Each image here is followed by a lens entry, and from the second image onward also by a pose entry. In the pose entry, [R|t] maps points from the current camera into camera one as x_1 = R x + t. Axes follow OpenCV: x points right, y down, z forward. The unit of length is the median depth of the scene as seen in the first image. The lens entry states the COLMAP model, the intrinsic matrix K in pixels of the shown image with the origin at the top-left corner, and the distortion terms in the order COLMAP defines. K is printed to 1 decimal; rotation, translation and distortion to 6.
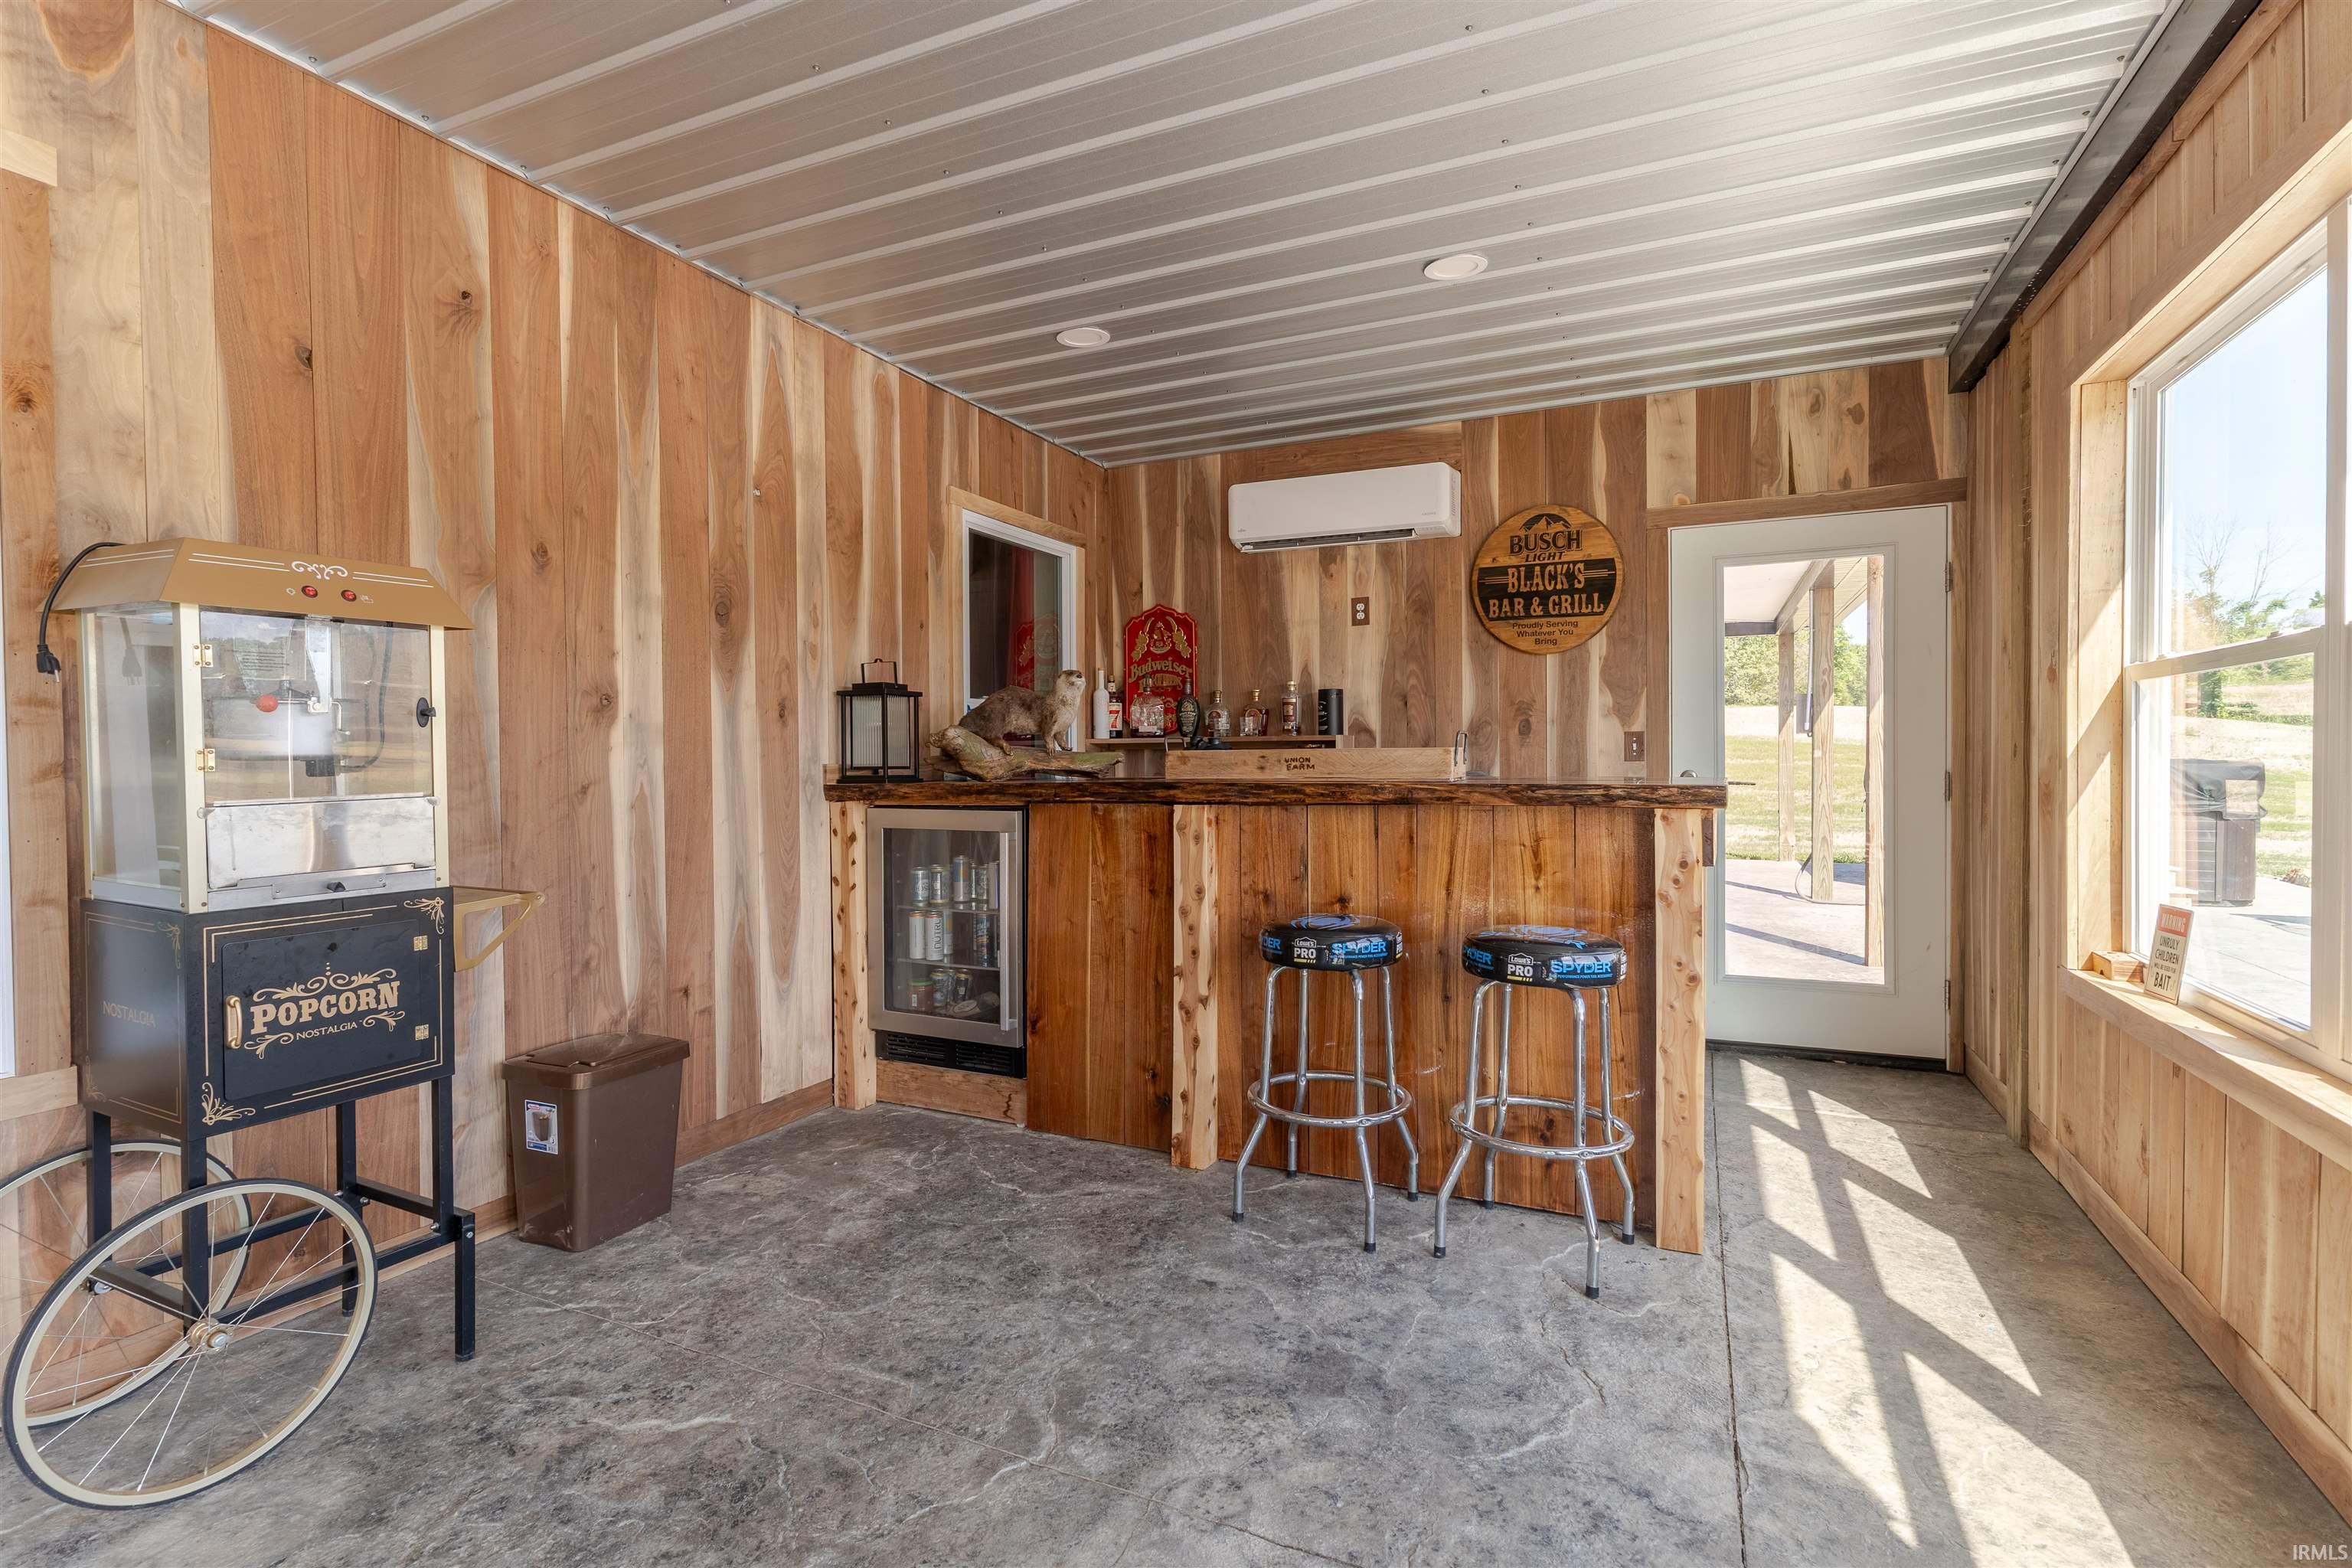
lens RADIAL K [[1152.8, 0, 1122.8], [0, 1152.8, 781.3], [0, 0, 1]] dist [0.000089, 0.000647]
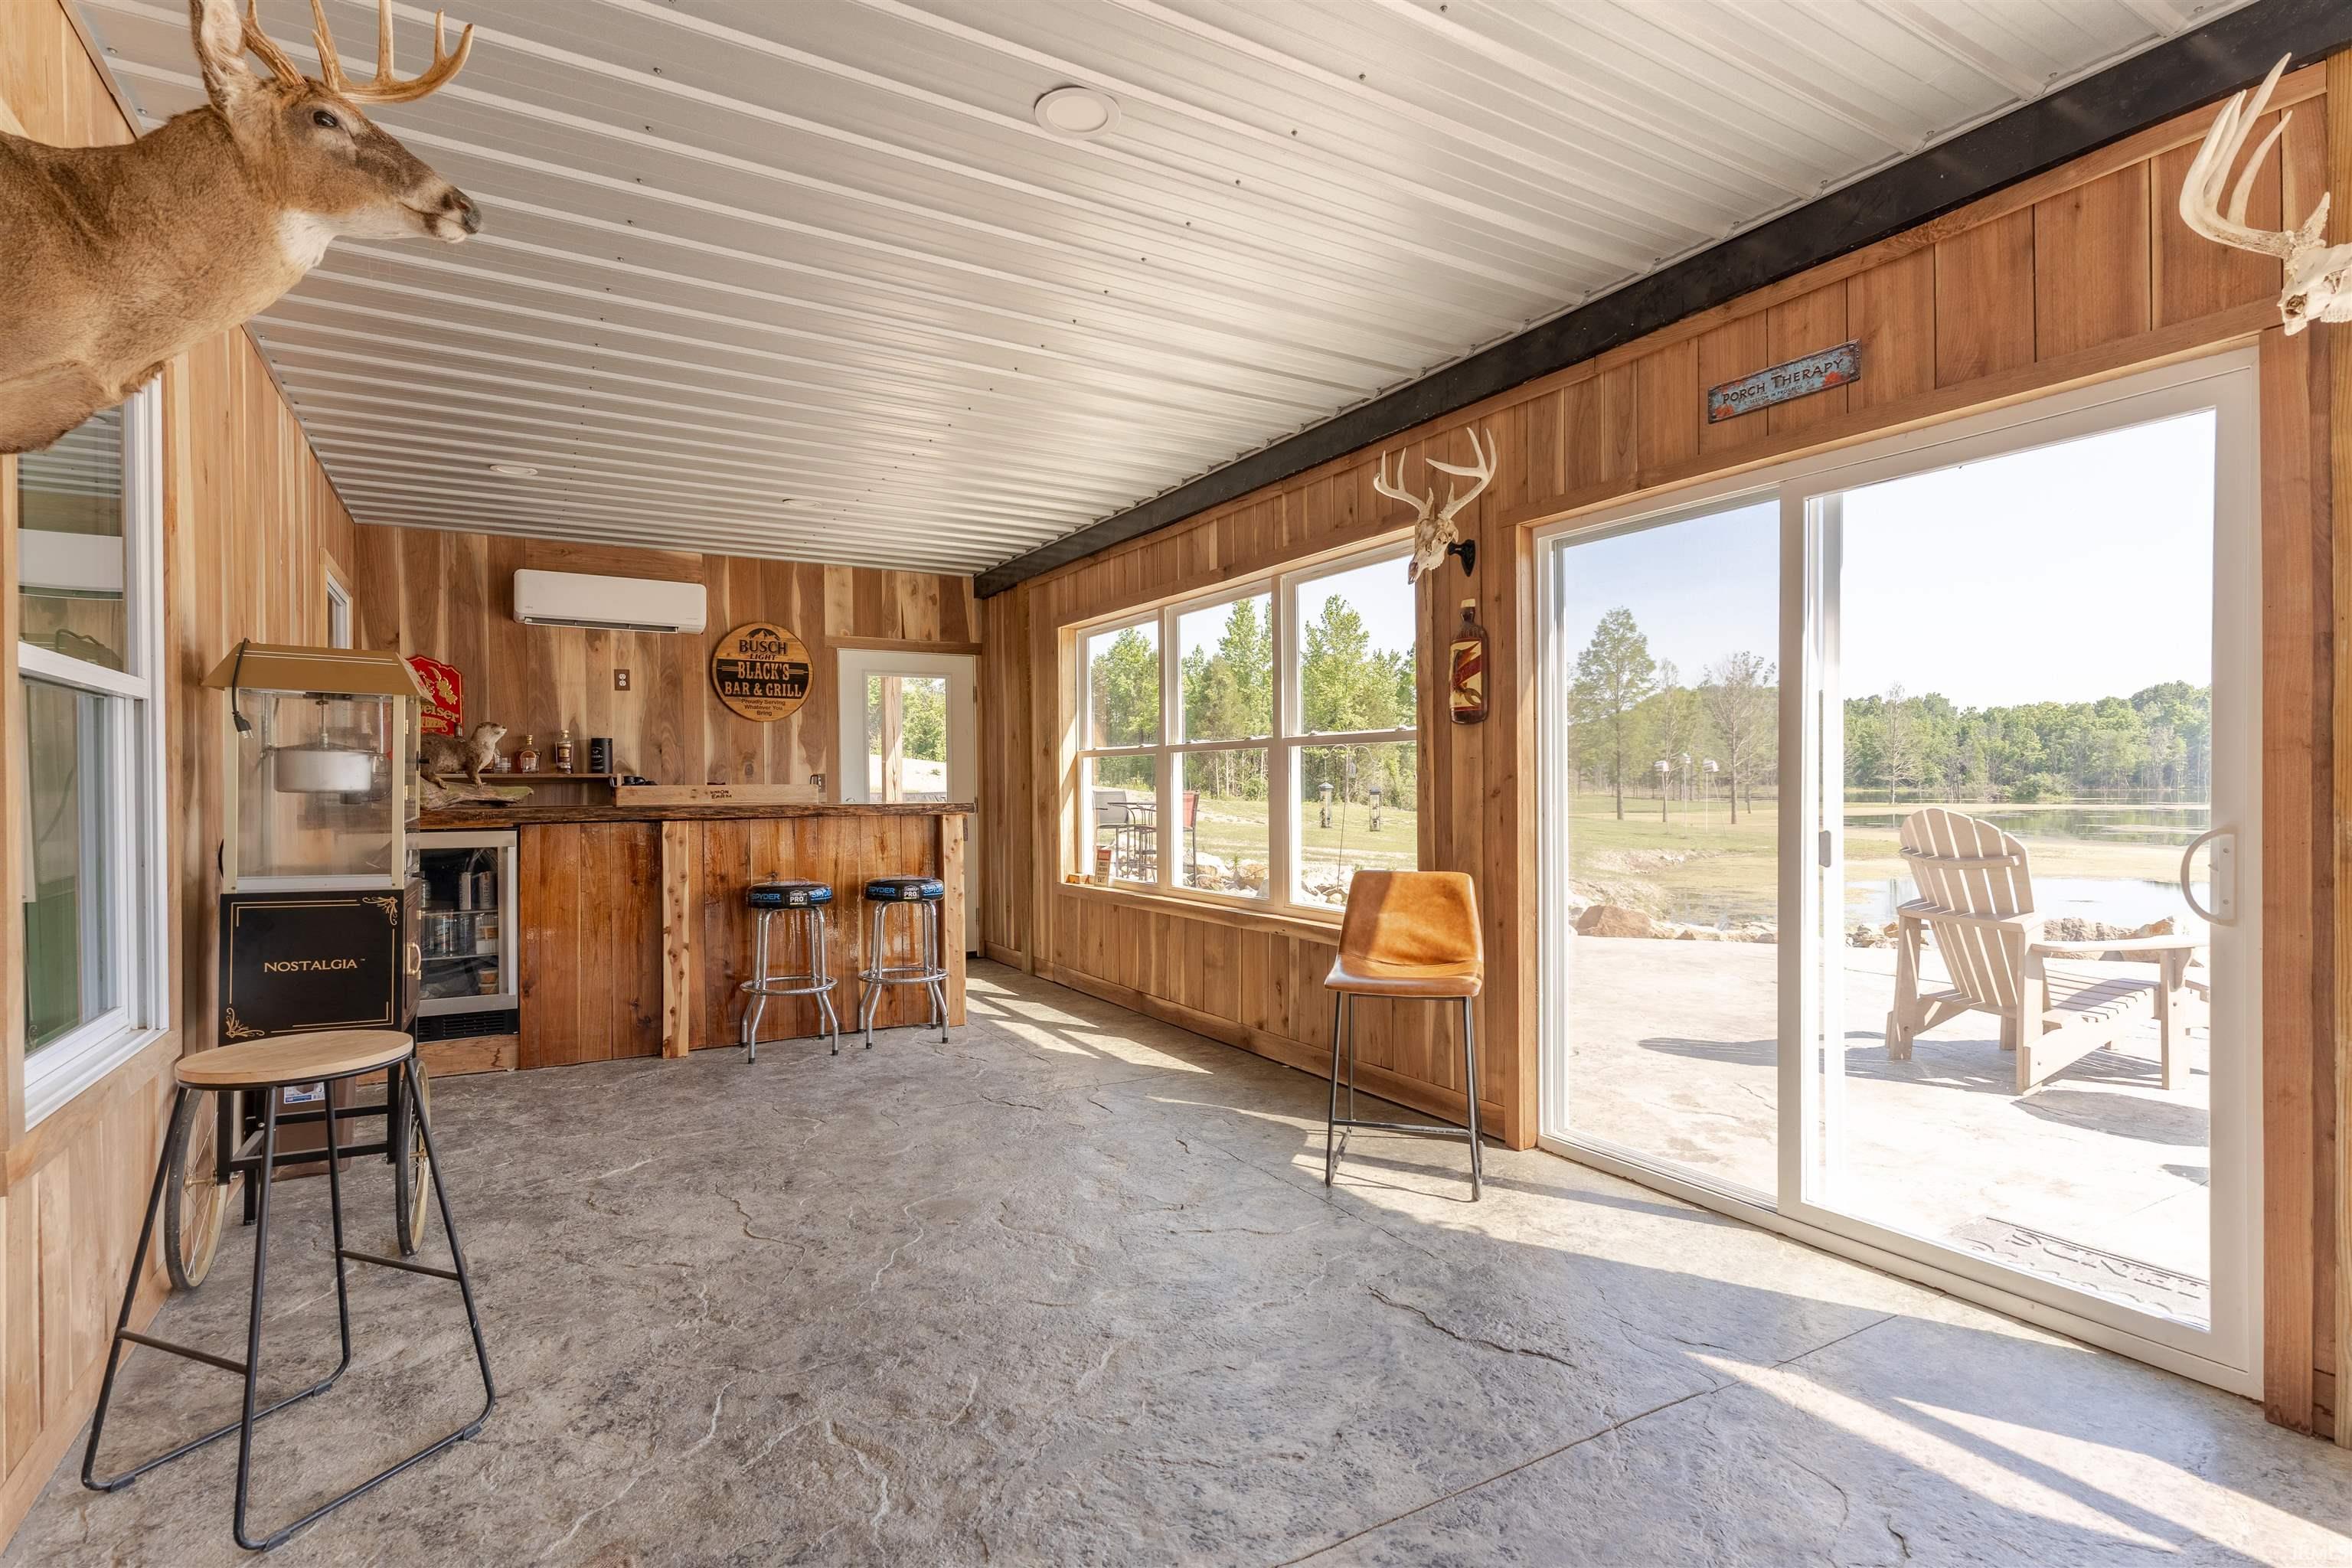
lens RADIAL K [[1152.8, 0, 1184.8], [0, 1152.8, 786.7], [0, 0, 1]] dist [0.000089, 0.000647]
pose [[0.560131, 0.000965, 0.828404, -0.597104], [0.017844, 0.999753, -0.013229, 0.004711], [-0.828212, 0.022192, 0.559976, -0.308639]]
